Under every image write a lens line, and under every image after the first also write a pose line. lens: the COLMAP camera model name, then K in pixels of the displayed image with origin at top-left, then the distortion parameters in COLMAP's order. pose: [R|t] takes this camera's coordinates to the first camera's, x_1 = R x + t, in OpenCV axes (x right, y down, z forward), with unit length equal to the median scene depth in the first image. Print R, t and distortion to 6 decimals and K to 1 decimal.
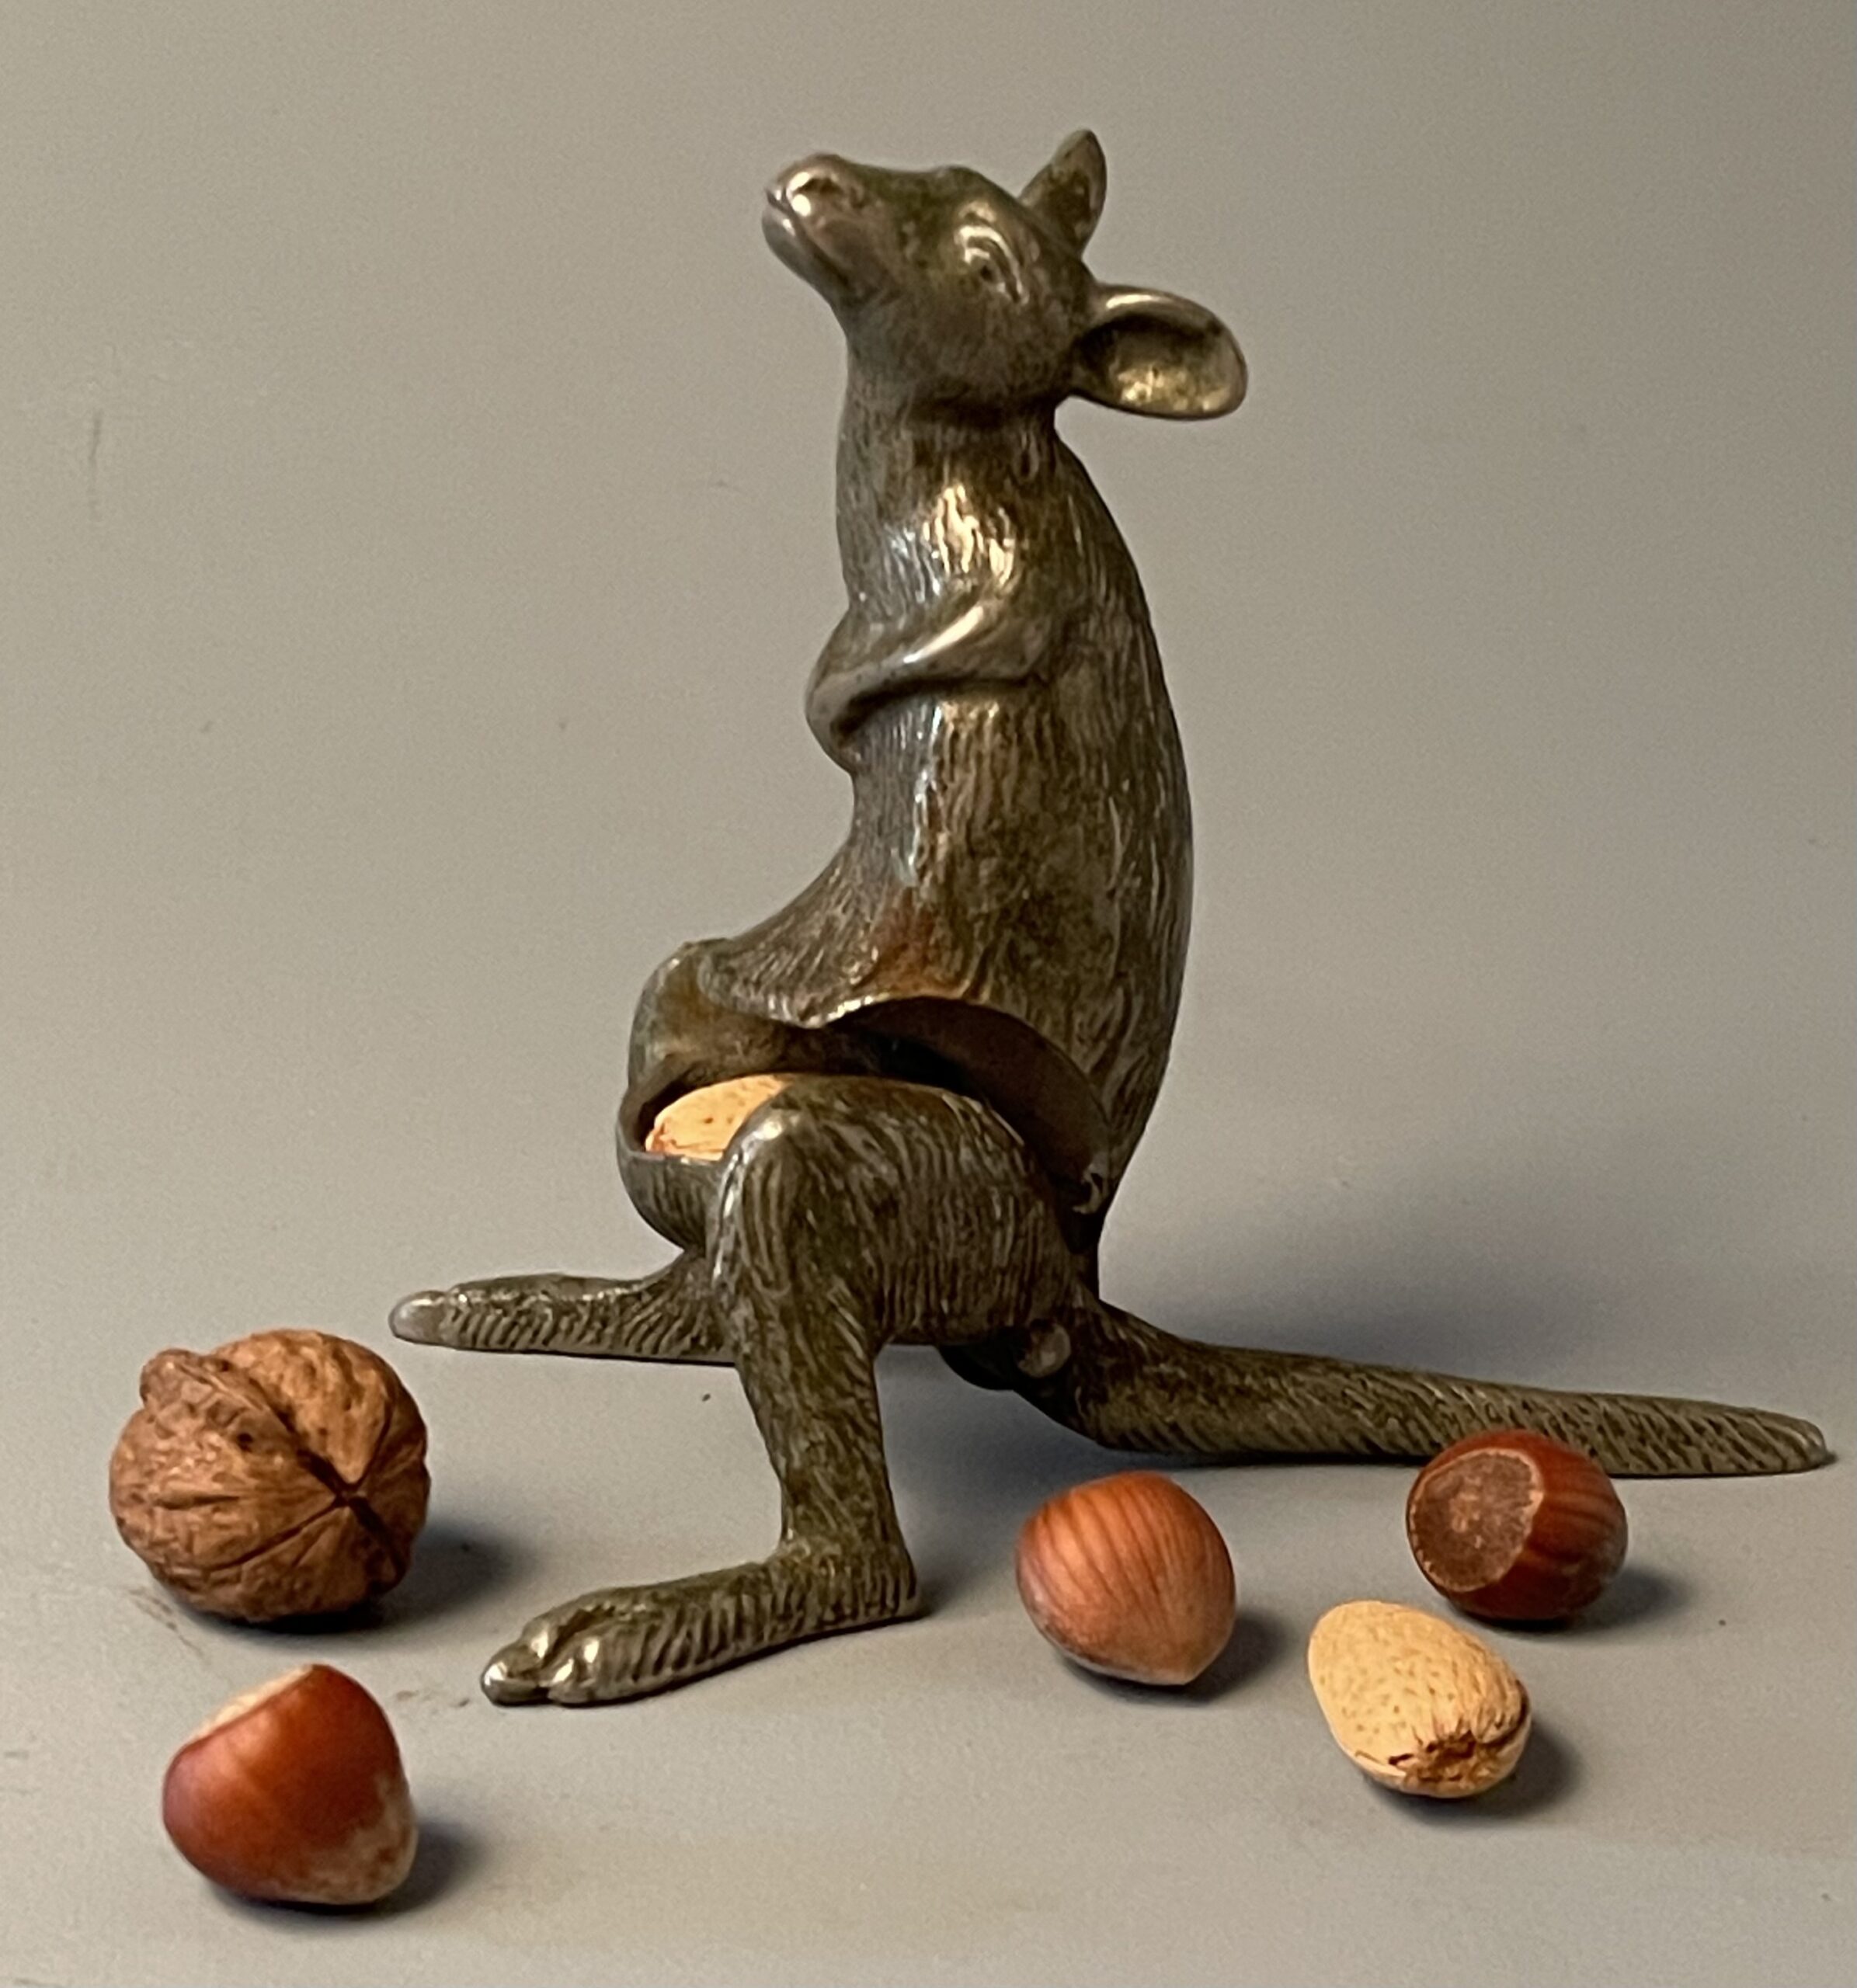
lens RADIAL K [[4895.0, 0, 929.4], [0, 4895.0, 996.9], [0, 0, 1]] dist [0.024840, 0.000000]
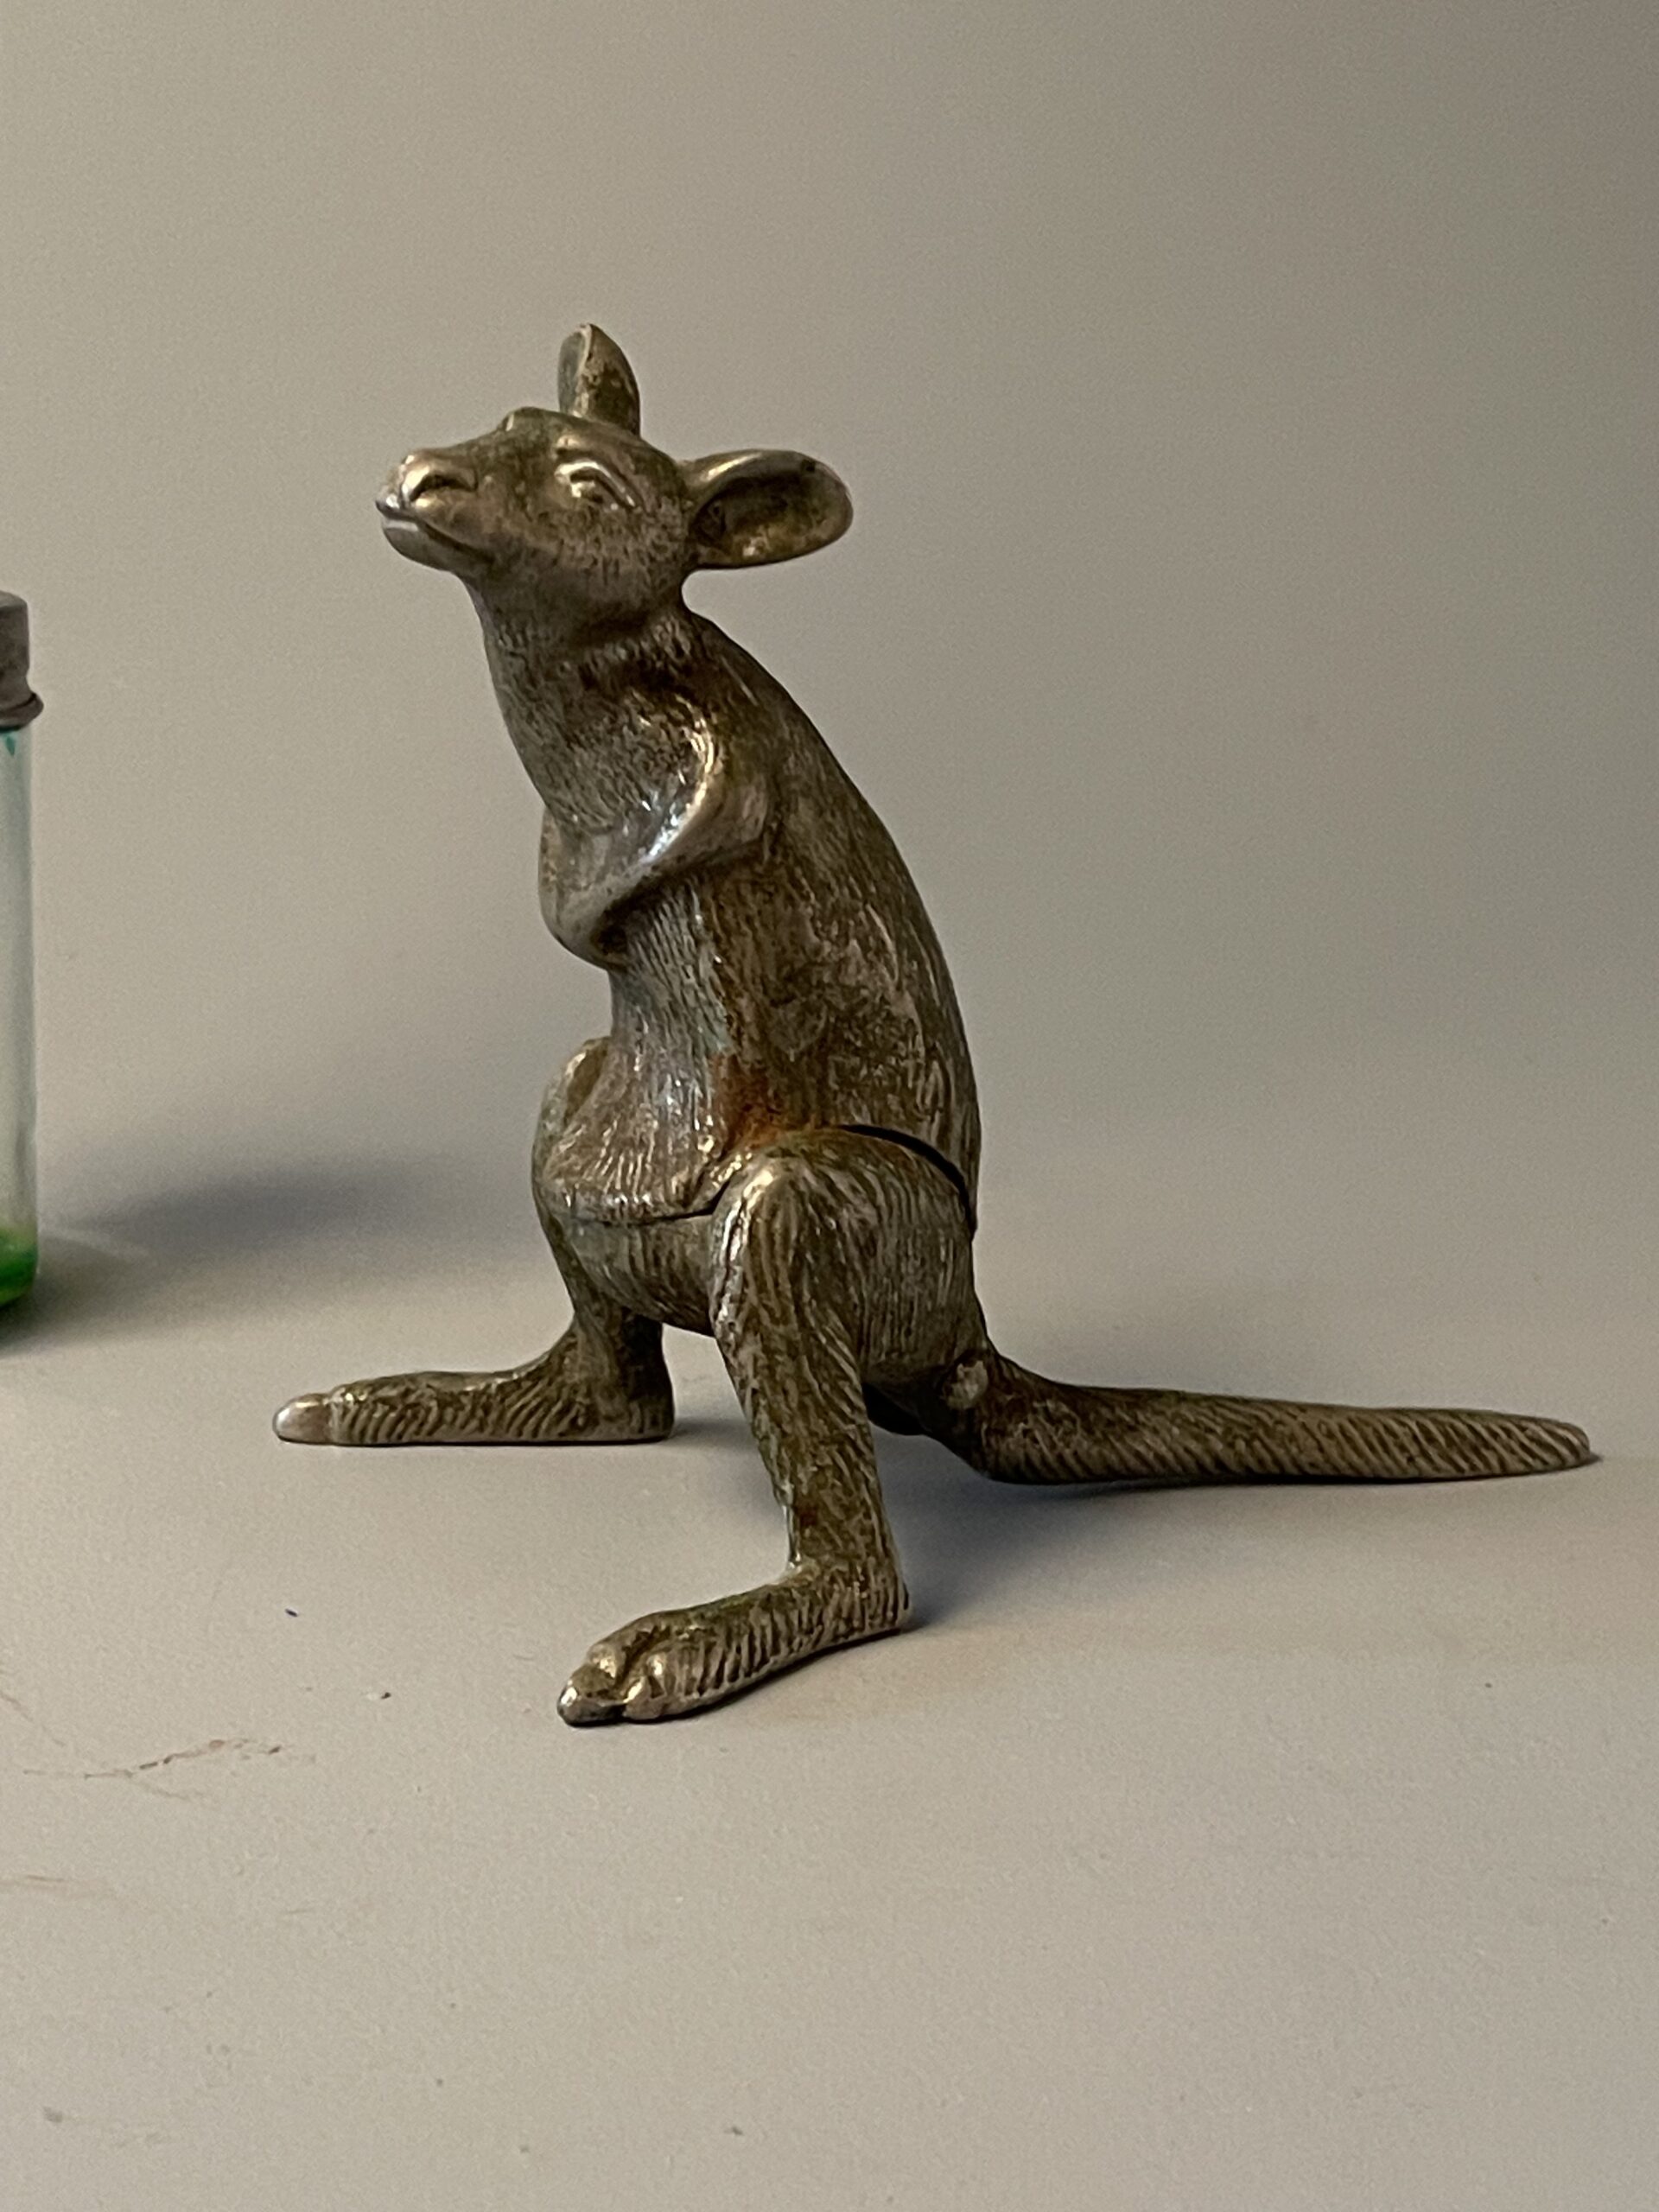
lens RADIAL K [[4124.8, 0, 827.4], [0, 4124.8, 1100.2], [0, 0, 1]] dist [0.087093, 0.000000]
pose [[0.969832, -0.040685, 0.240354, -0.229609], [0.057095, 0.996460, -0.061710, 0.064884], [-0.236993, 0.073571, 0.968722, 0.113702]]
